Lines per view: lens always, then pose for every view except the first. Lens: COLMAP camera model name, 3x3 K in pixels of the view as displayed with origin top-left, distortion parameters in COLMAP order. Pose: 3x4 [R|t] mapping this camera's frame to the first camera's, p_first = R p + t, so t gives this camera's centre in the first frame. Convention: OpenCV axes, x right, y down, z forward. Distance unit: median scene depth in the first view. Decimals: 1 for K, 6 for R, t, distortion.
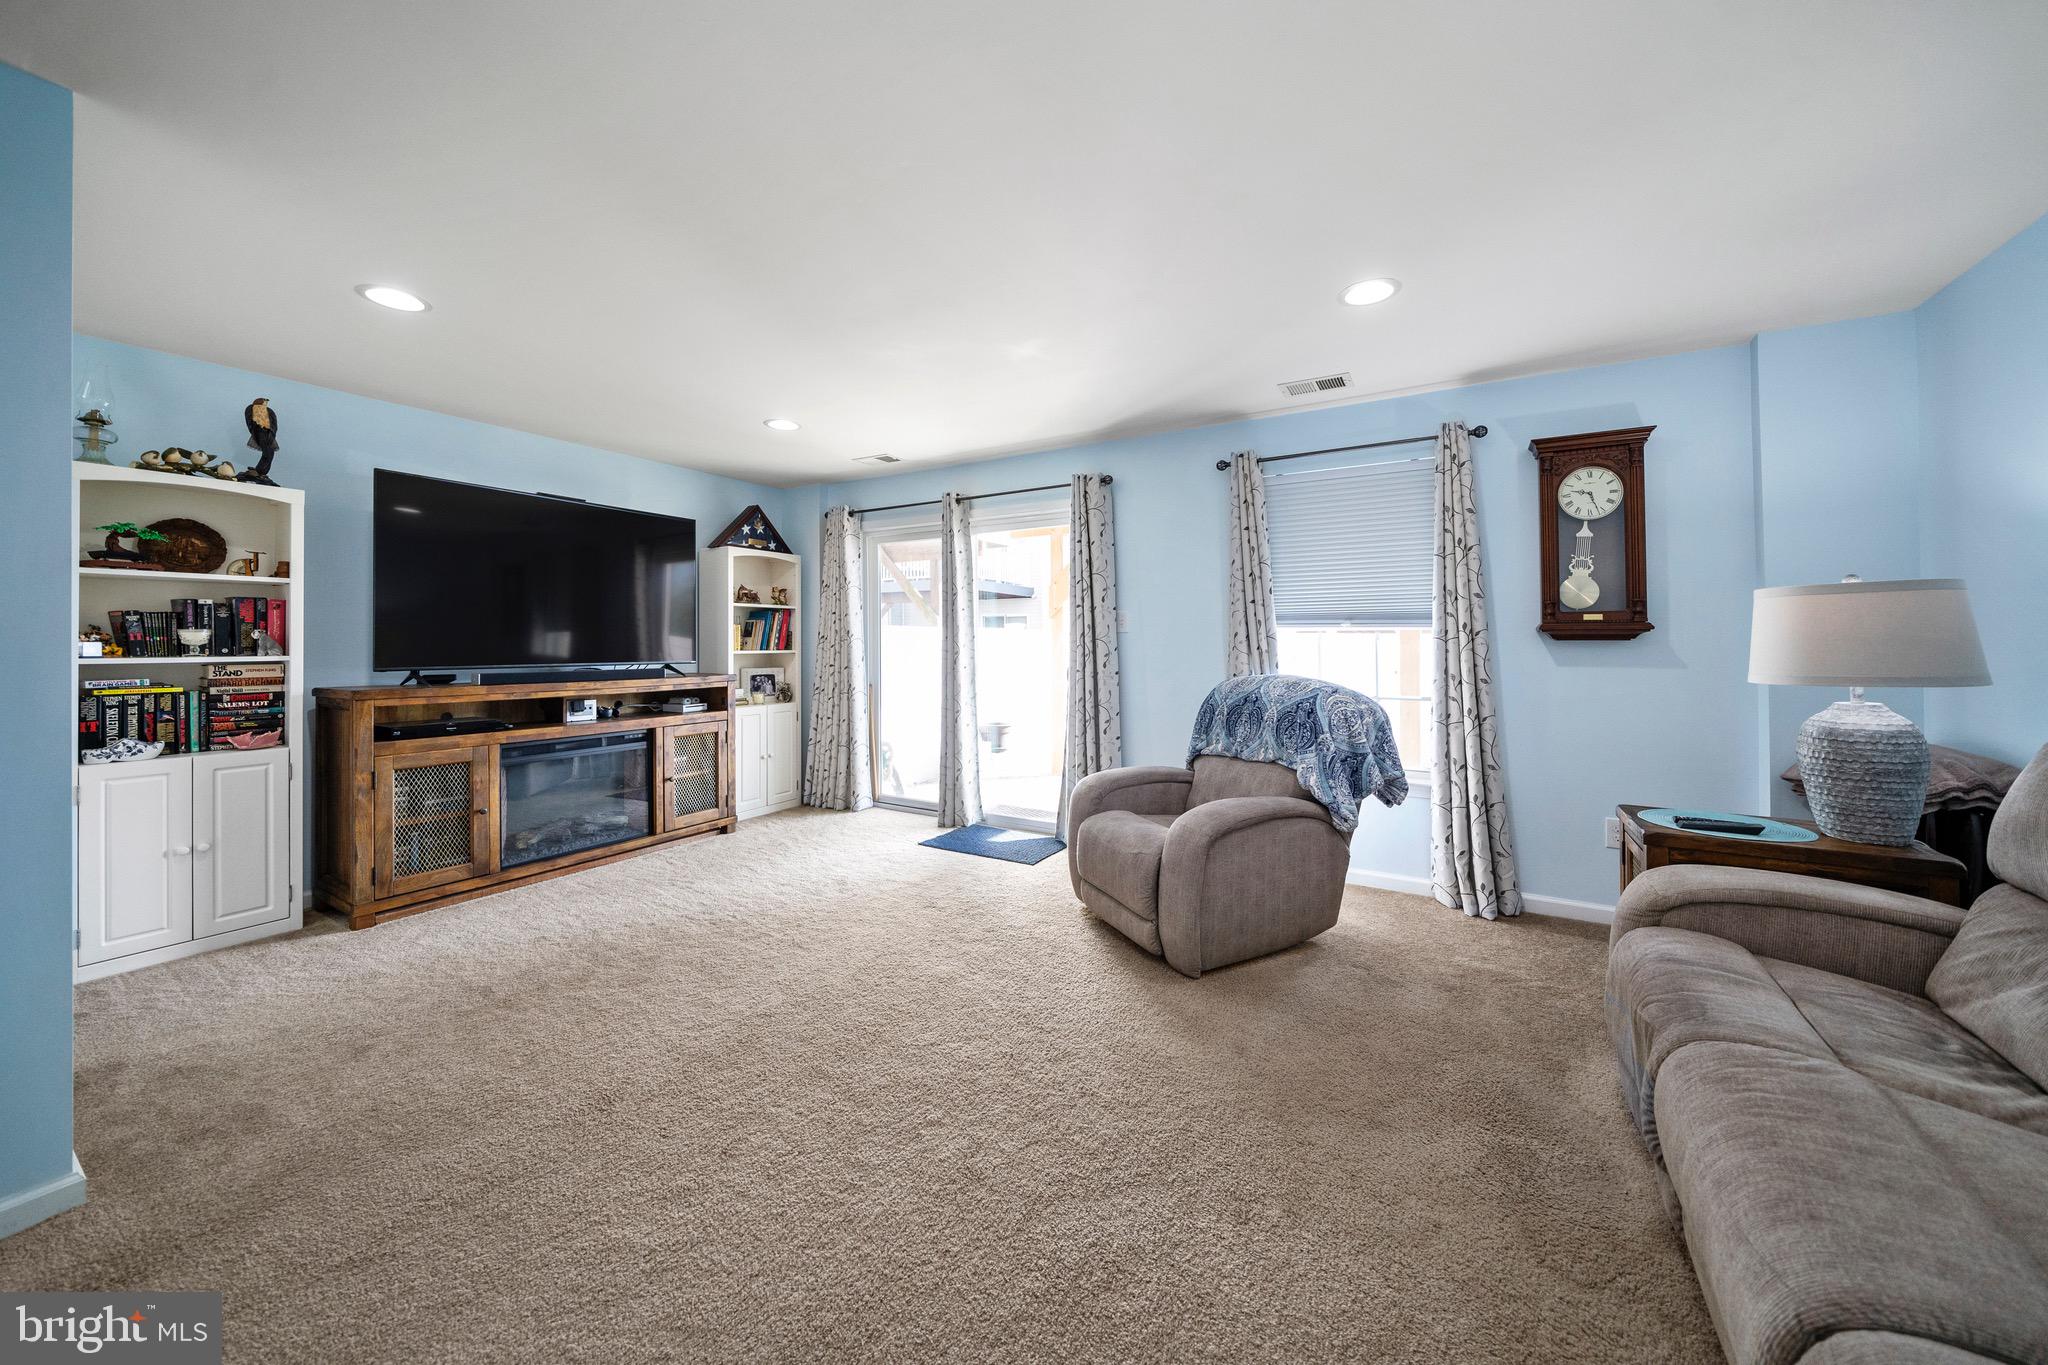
lens RADIAL K [[723.8, 0, 1033.3], [0, 723.8, 639.4], [0, 0, 1]] dist [-0.000472, -0.000029]
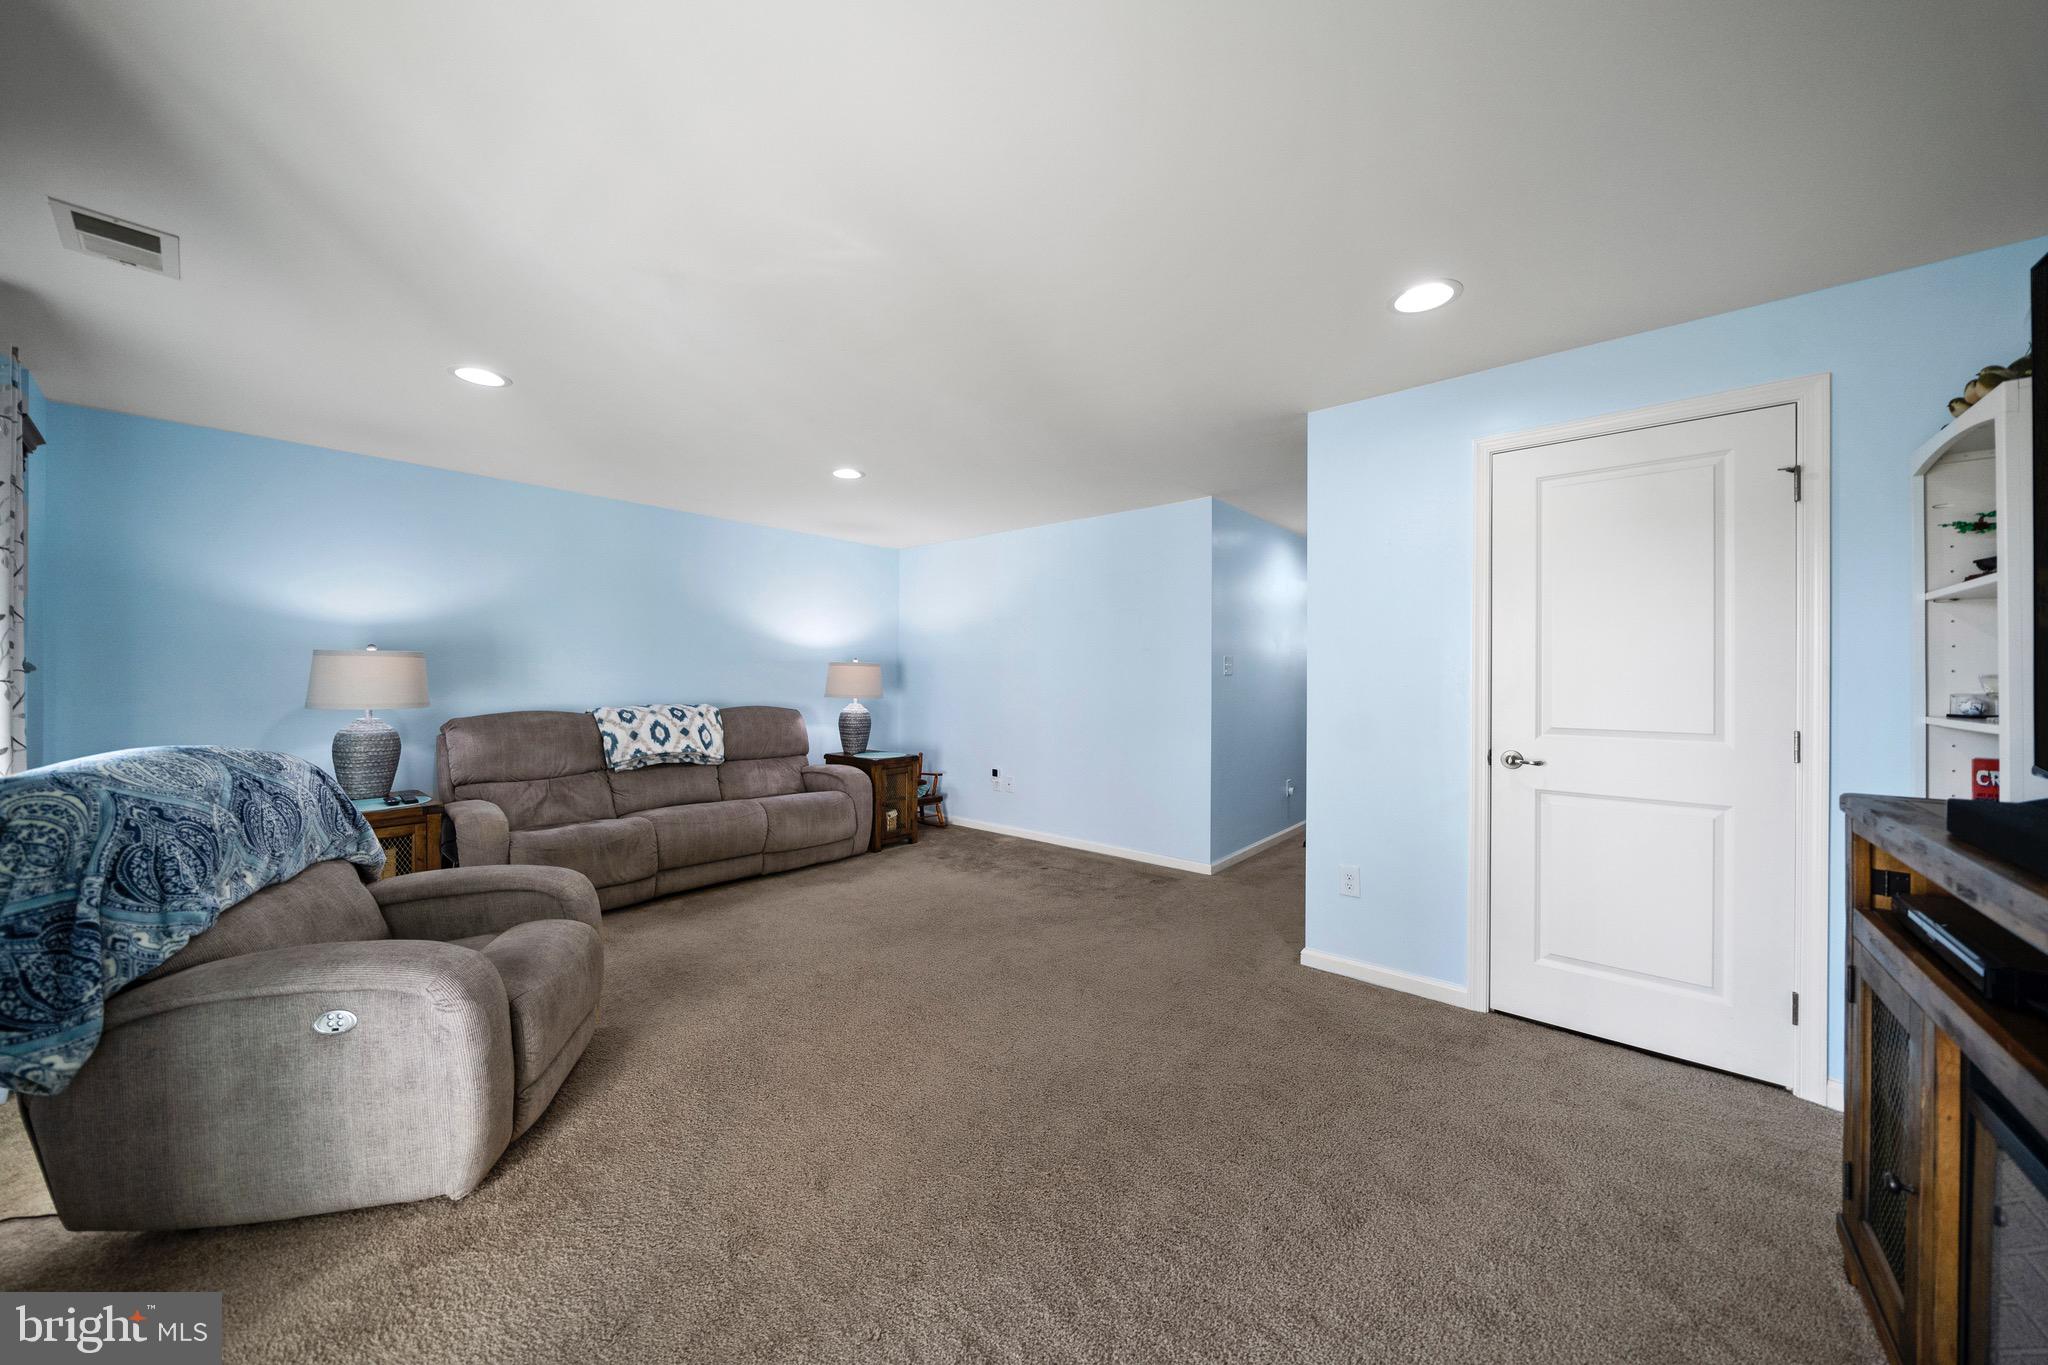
lens RADIAL K [[703.1, 0, 1024.0], [0, 703.1, 682.5], [0, 0, 1]] dist [-0.001429, -0.000108]
pose [[-0.986083, -0.002915, 0.166229, -0.320060], [-0.002483, 0.999993, 0.002807, -0.003502], [-0.166236, 0.002356, -0.986083, 1.131123]]
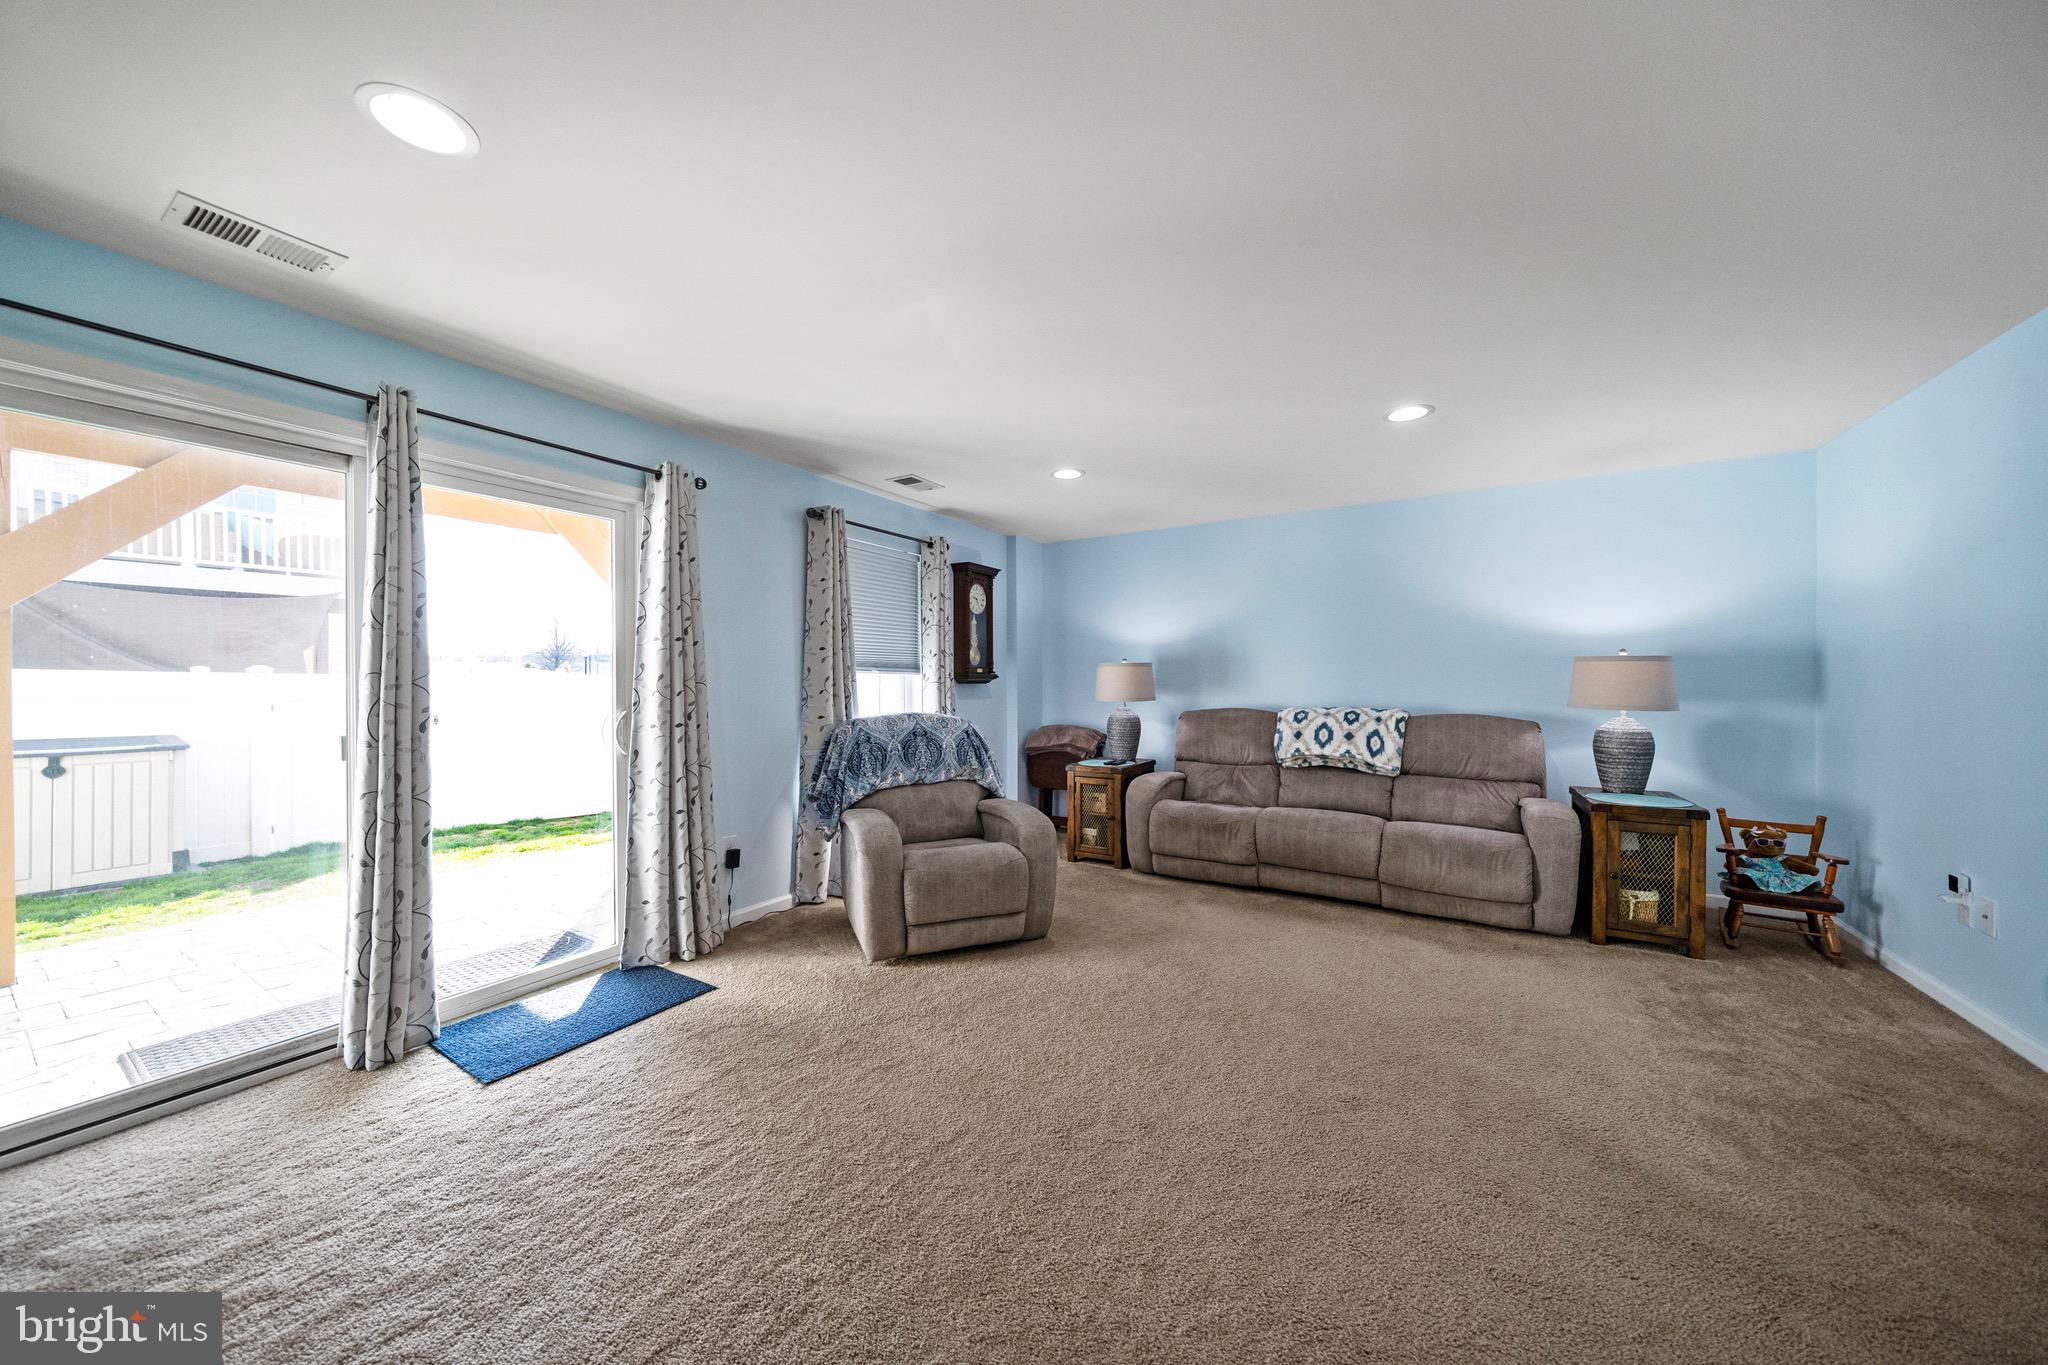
lens RADIAL K [[703.1, 0, 1024.0], [0, 703.1, 682.5], [0, 0, 1]] dist [-0.001429, -0.000108]
pose [[0.011581, -0.000110, 0.999933, -0.666315], [-0.002925, 0.999996, 0.000144, -0.001709], [-0.999929, -0.002926, 0.011581, 0.630864]]
